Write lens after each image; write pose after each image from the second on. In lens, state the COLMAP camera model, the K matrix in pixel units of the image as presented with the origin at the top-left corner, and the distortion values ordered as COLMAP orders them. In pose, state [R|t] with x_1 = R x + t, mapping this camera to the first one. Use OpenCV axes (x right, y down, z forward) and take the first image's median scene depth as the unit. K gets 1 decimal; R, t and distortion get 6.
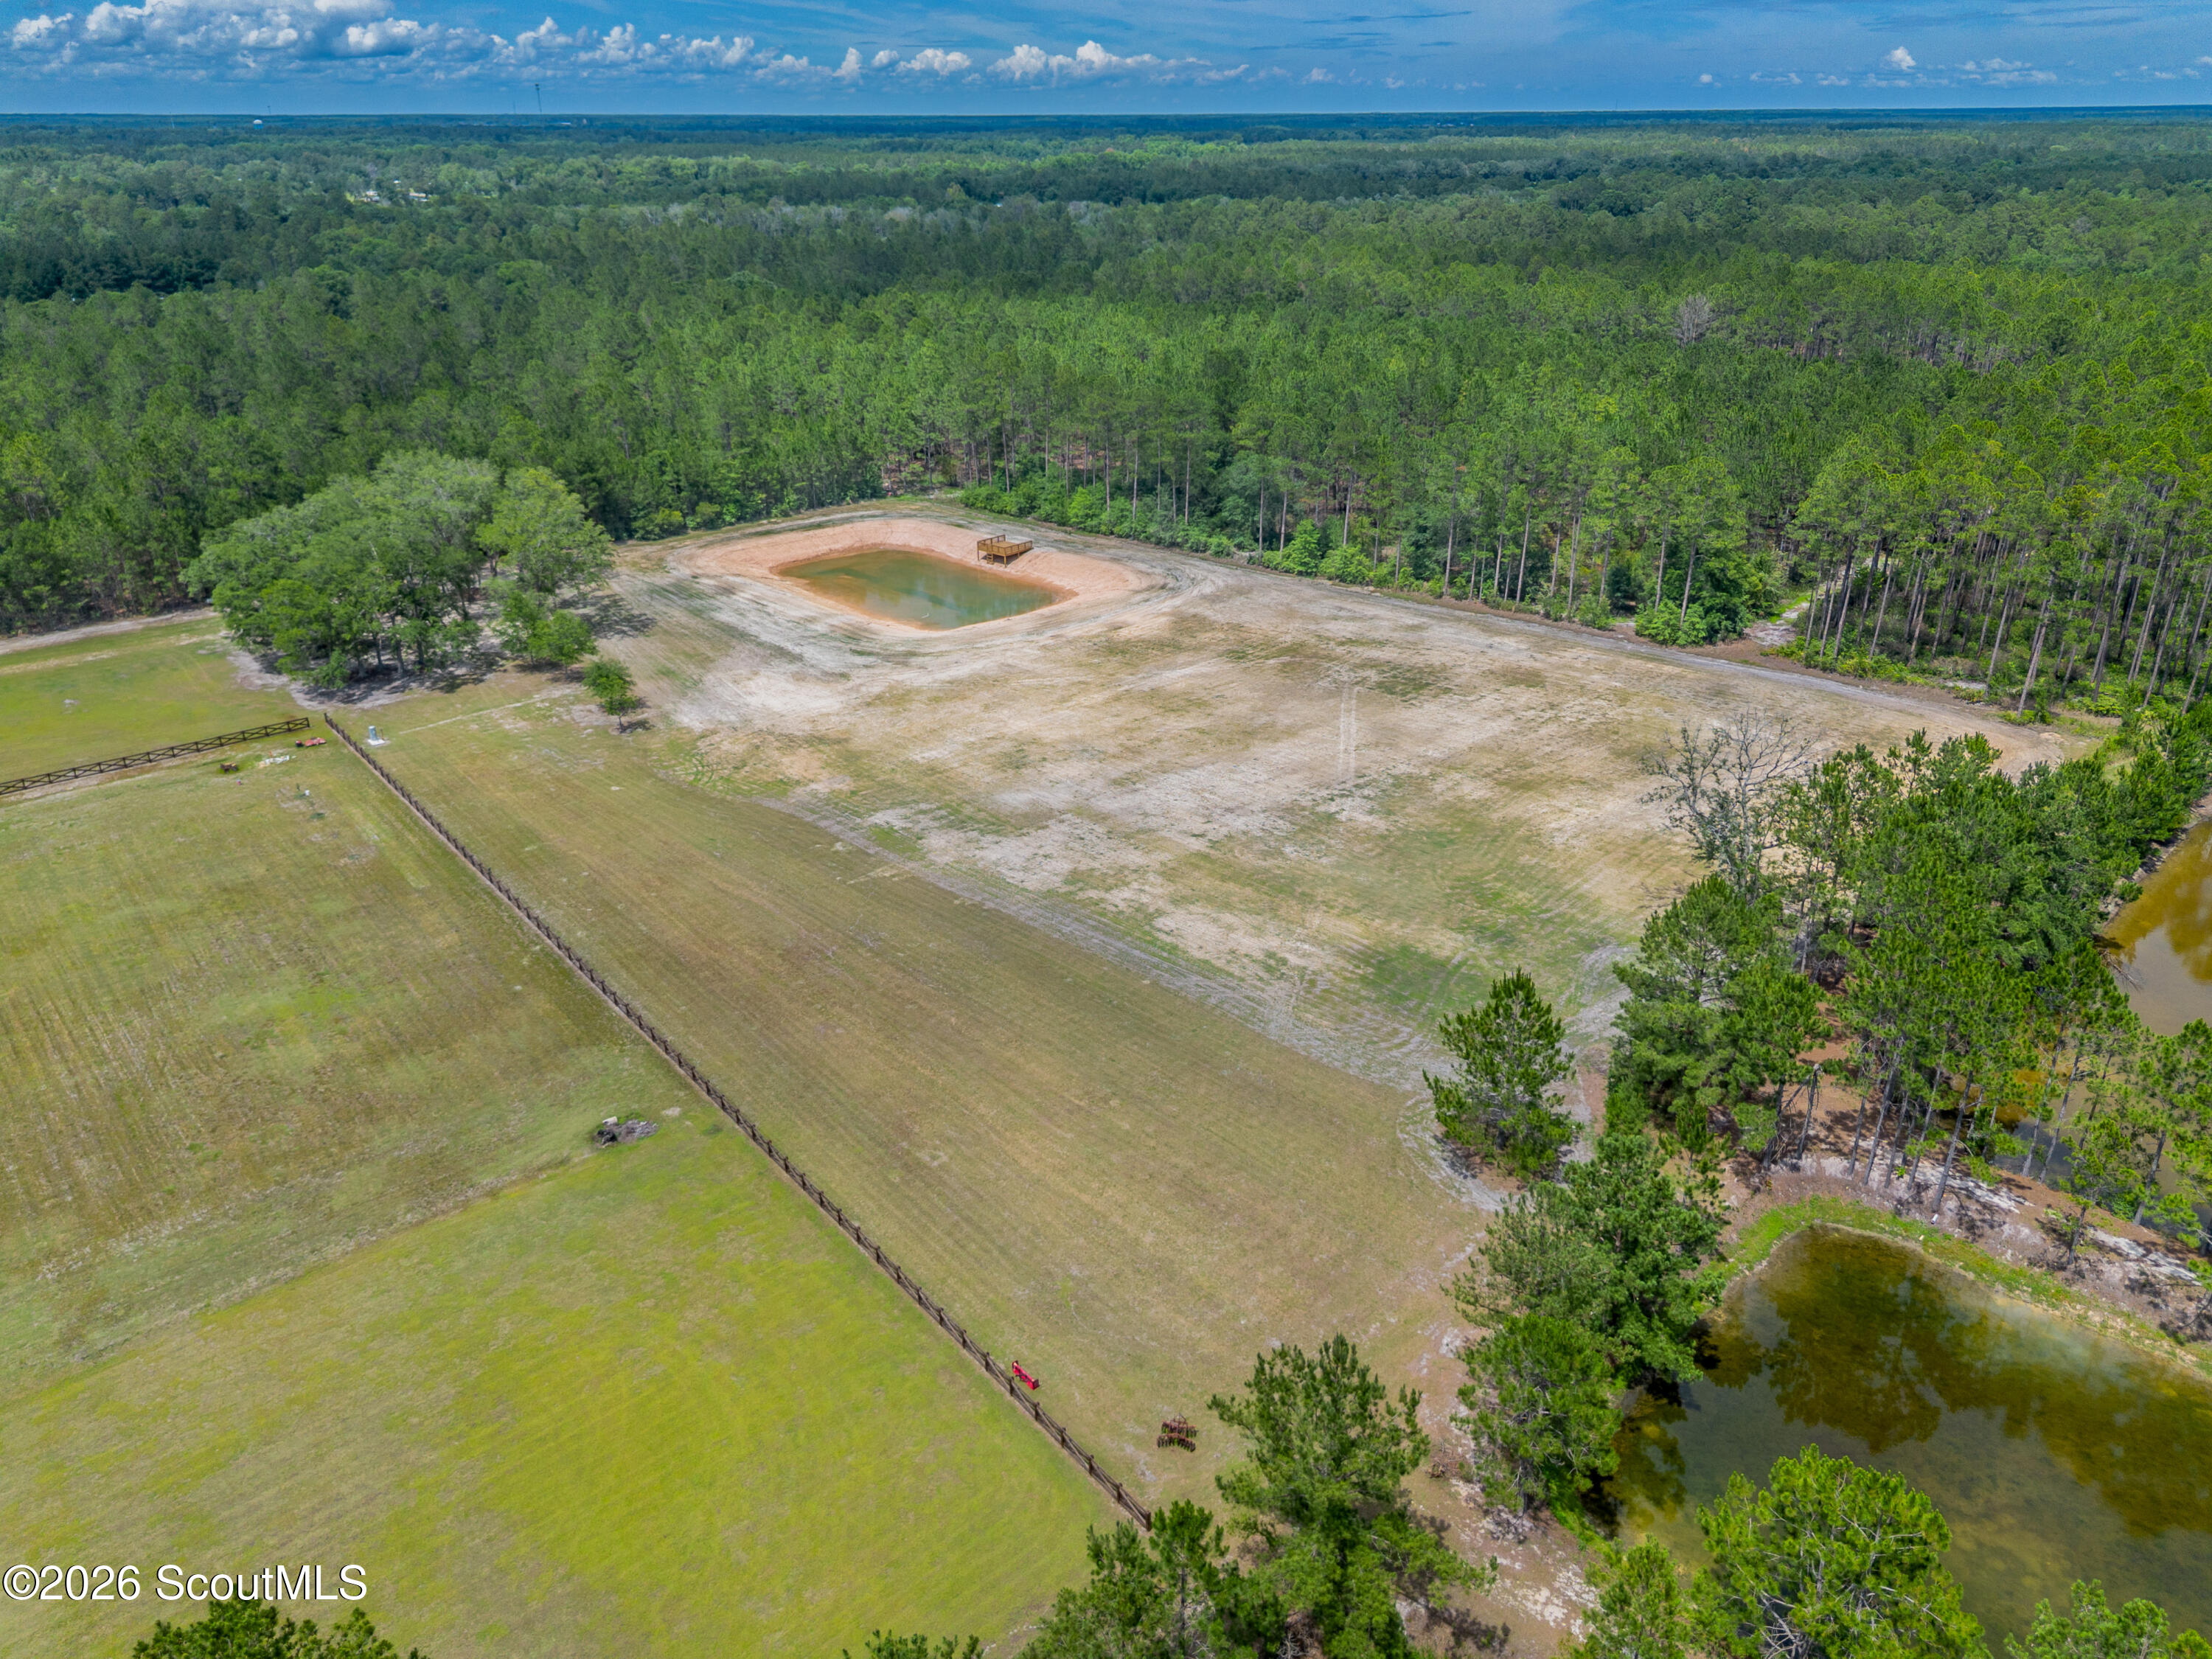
lens RADIAL K [[1569.9, 0, 1106.0], [0, 1569.9, 829.5], [0, 0, 1]] dist [0.085999, -0.109166]
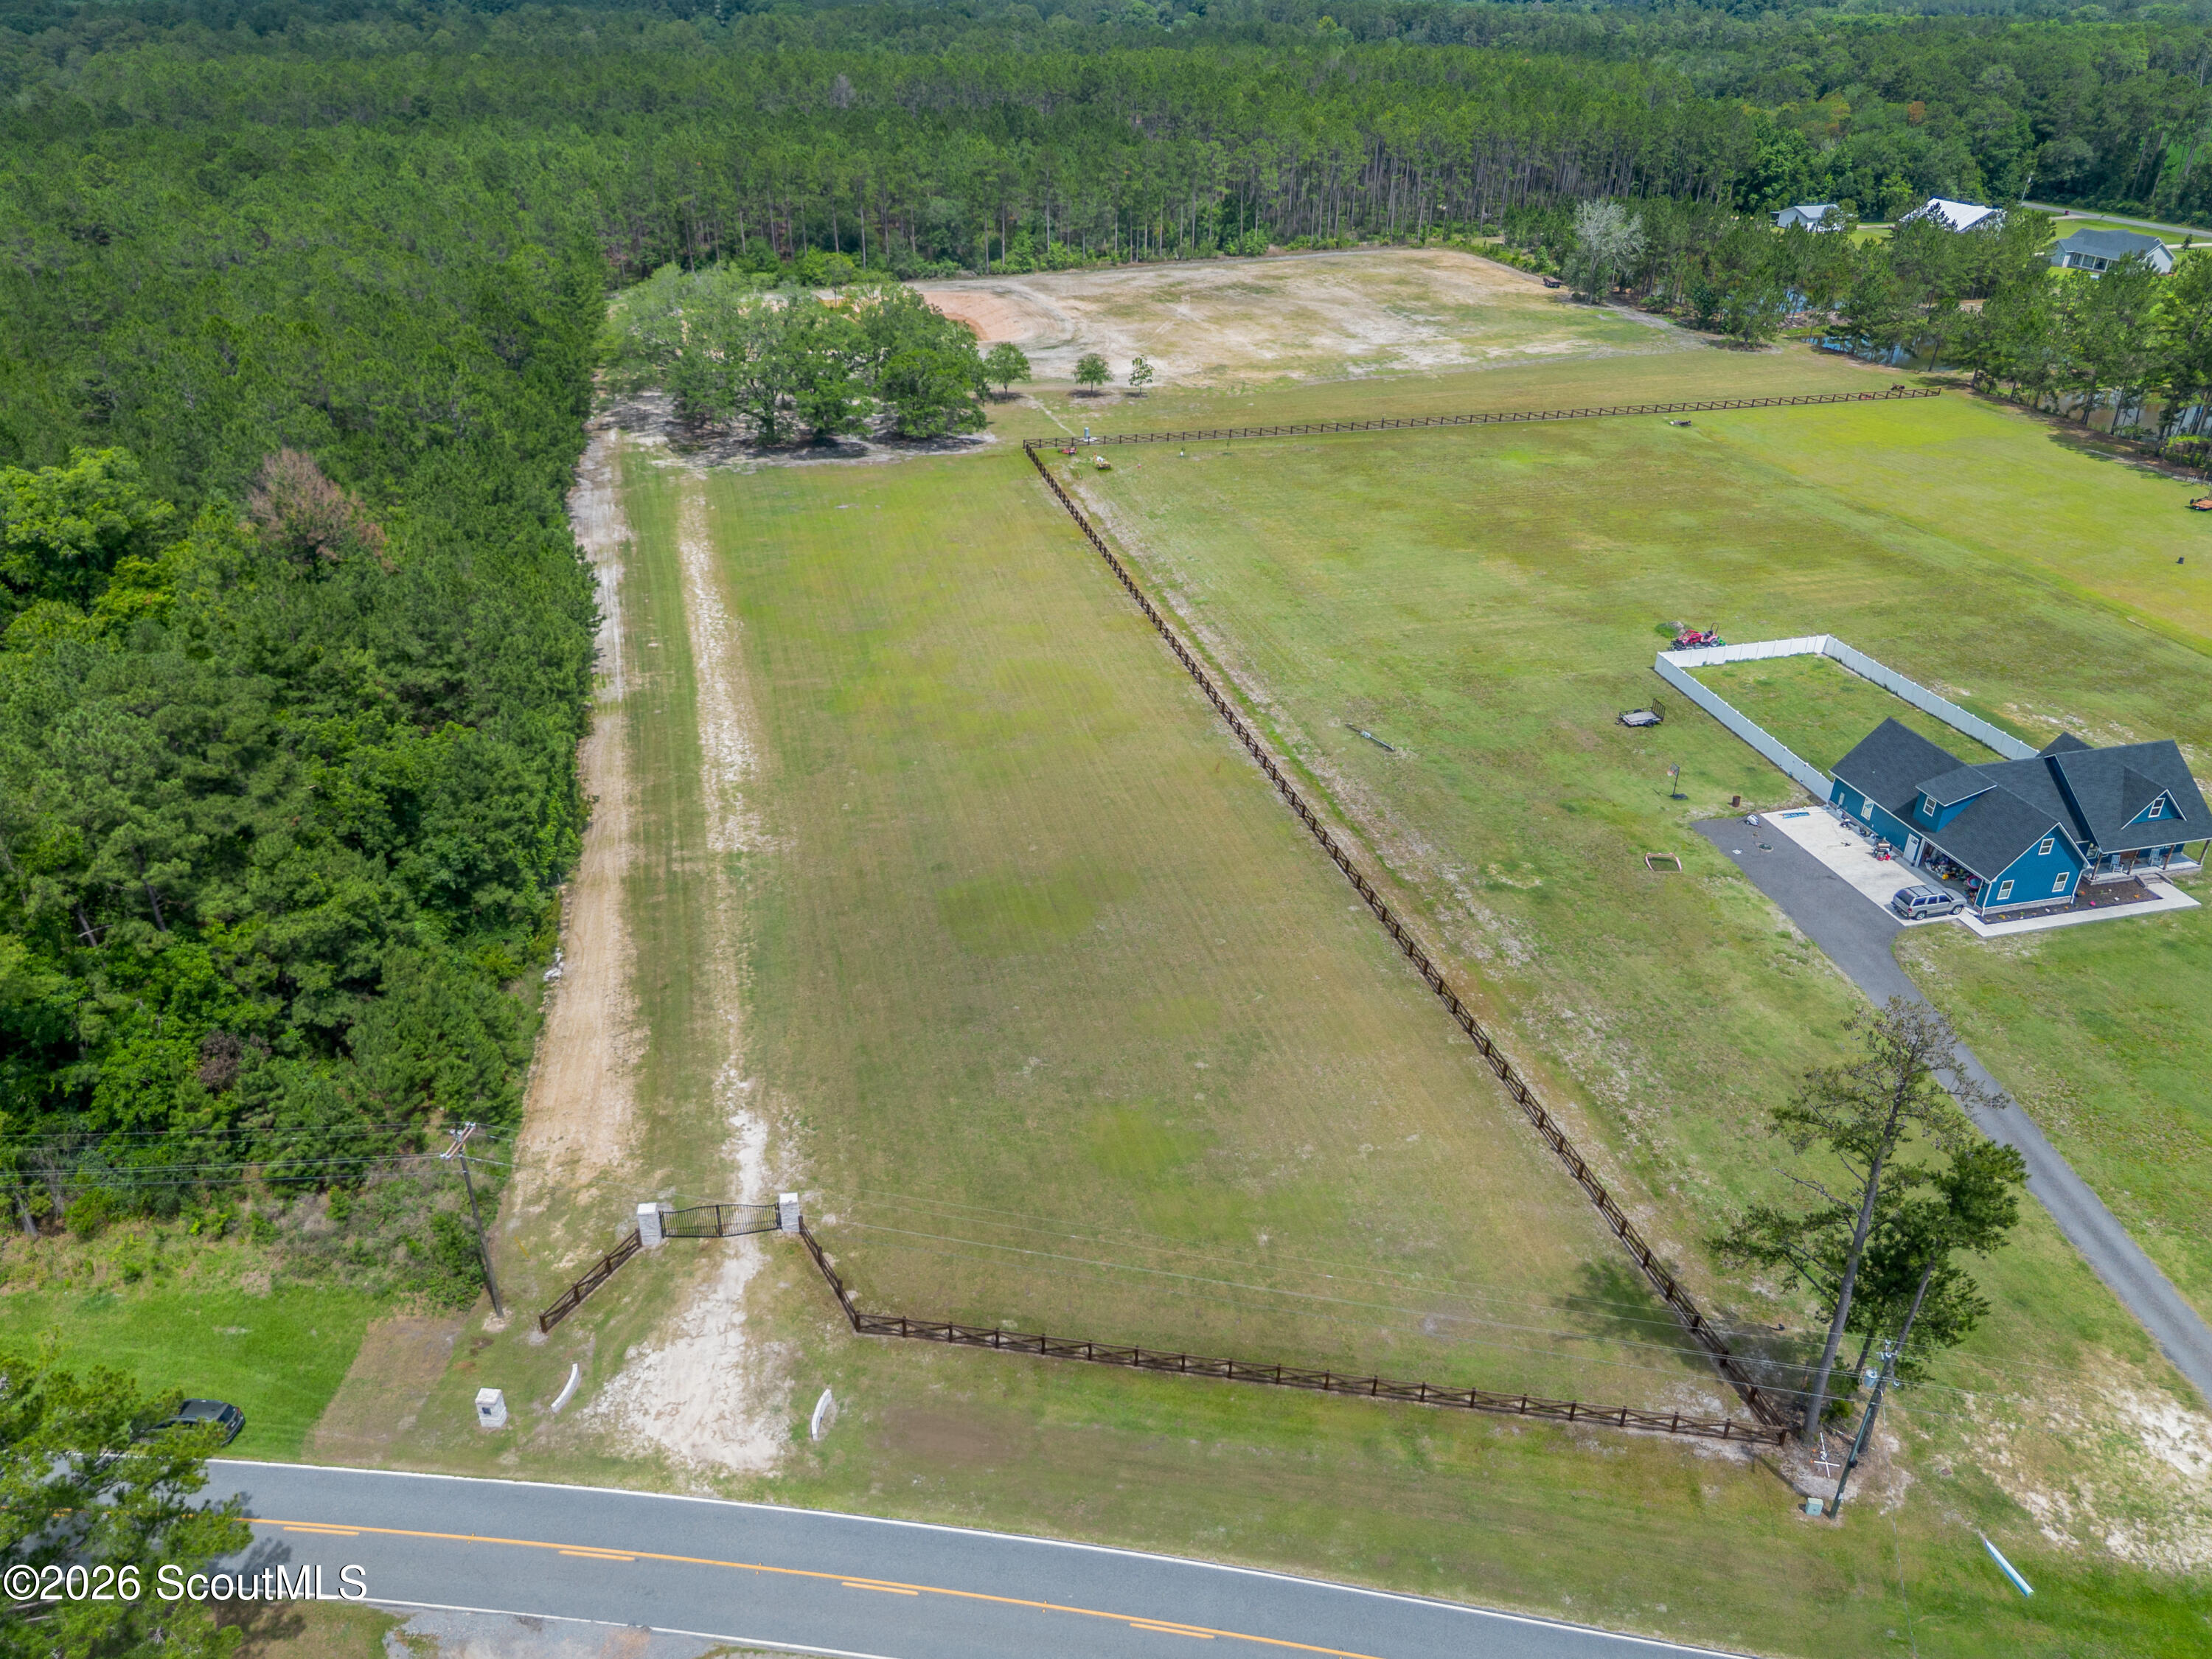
lens RADIAL K [[1569.9, 0, 1106.0], [0, 1569.9, 829.5], [0, 0, 1]] dist [0.085999, -0.109166]
pose [[0.430417, -0.432274, 0.792389, -1.216672], [0.359322, 0.887367, 0.288908, -0.105698], [-0.828027, 0.160372, 0.537263, 0.267383]]
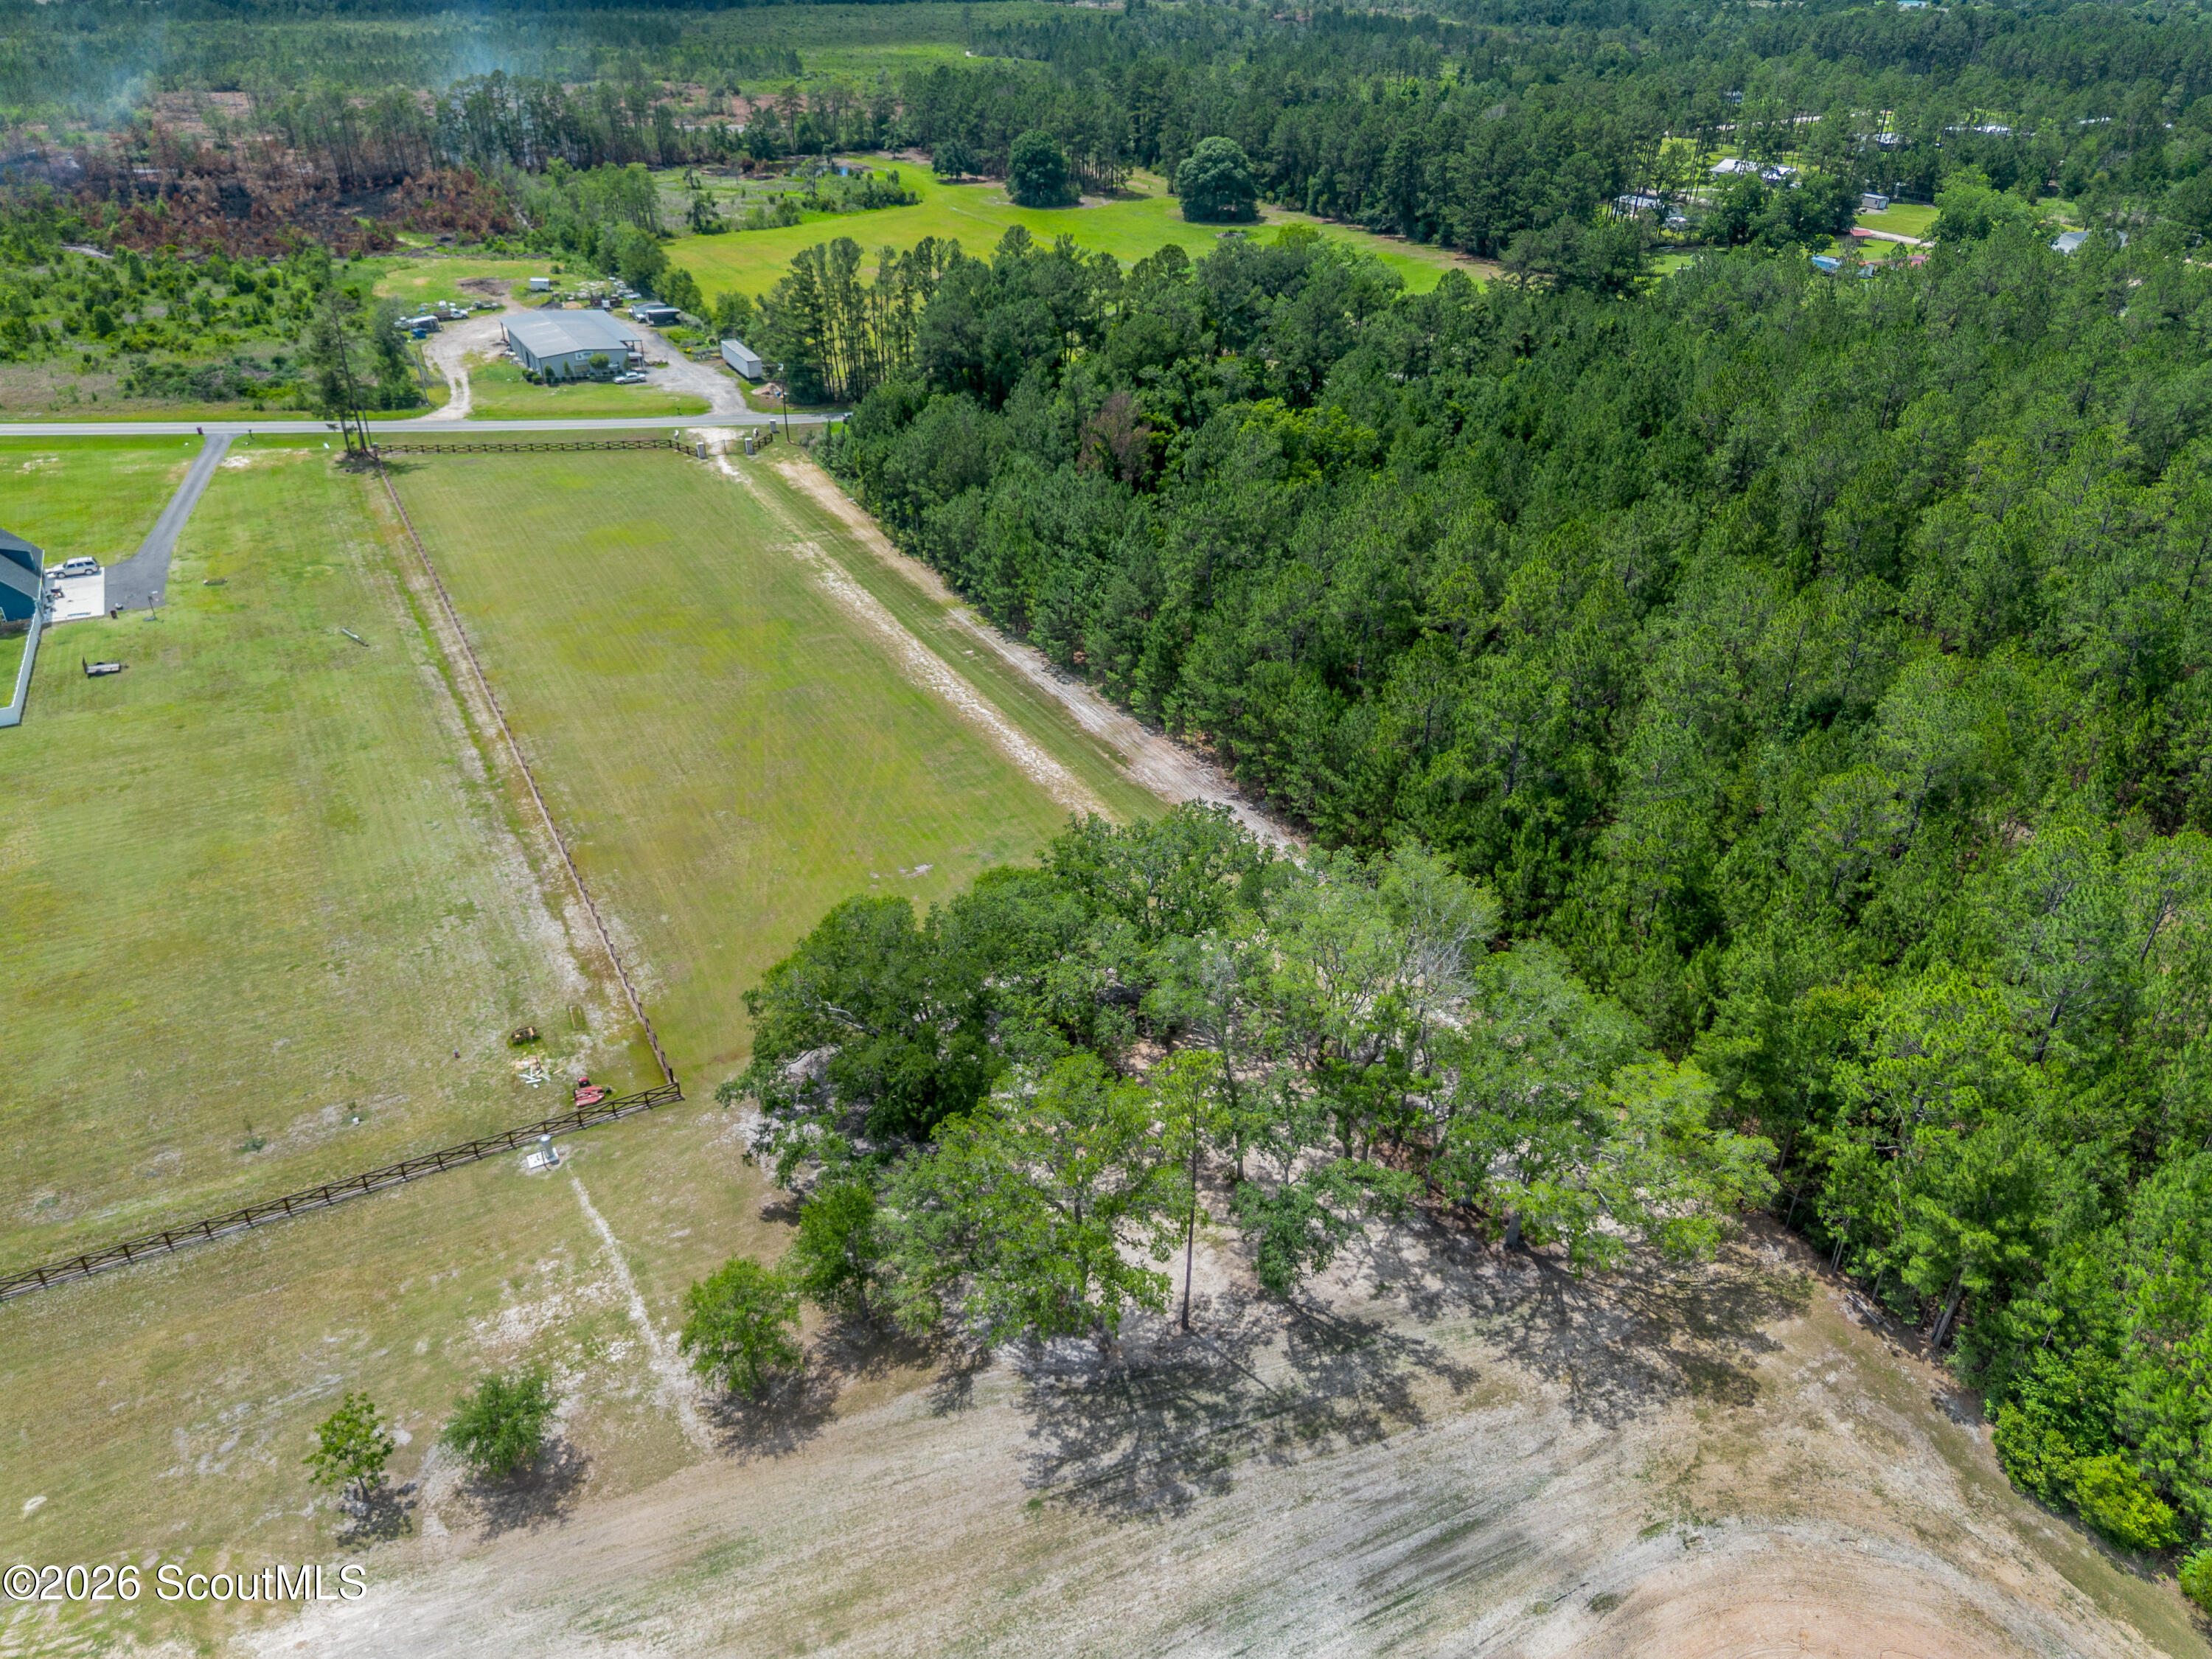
lens RADIAL K [[1573.6, 0, 1106.0], [0, 1573.6, 829.5], [0, 0, 1]] dist [0.005367, 0.000511]
pose [[-0.200323, 0.494316, -0.845886, -0.036549], [-0.417870, 0.737808, 0.530118, -0.427926], [0.886146, 0.459665, 0.058760, 0.834592]]
